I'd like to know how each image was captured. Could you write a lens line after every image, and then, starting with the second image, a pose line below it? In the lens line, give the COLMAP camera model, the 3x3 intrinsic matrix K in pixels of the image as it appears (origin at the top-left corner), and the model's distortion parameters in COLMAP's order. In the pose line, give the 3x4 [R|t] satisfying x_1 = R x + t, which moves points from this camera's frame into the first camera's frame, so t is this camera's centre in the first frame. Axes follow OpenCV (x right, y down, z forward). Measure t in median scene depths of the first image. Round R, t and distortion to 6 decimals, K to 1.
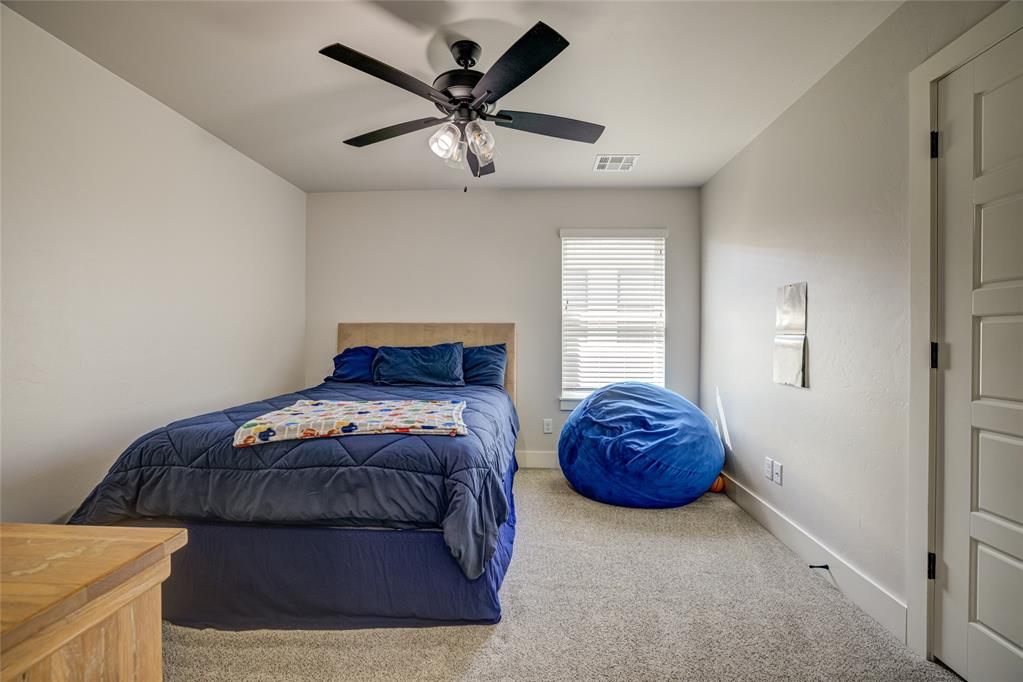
lens RADIAL K [[439.6, 0, 515.2], [0, 439.6, 342.2], [0, 0, 1]] dist [-0.042760, 0.014179]
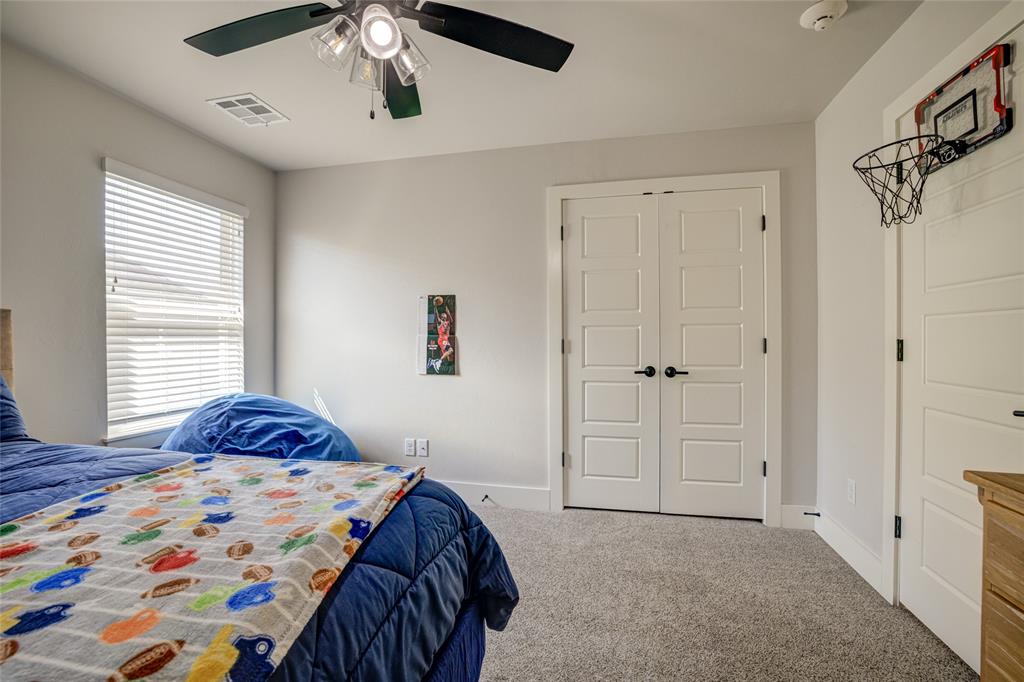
lens RADIAL K [[440.0, 0, 515.7], [0, 440.0, 342.2], [0, 0, 1]] dist [-0.042760, 0.014179]
pose [[0.174055, -0.011414, 0.984670, -0.459004], [0.011677, 0.999886, 0.009526, -0.004457], [-0.984667, 0.009840, 0.174168, 0.423898]]
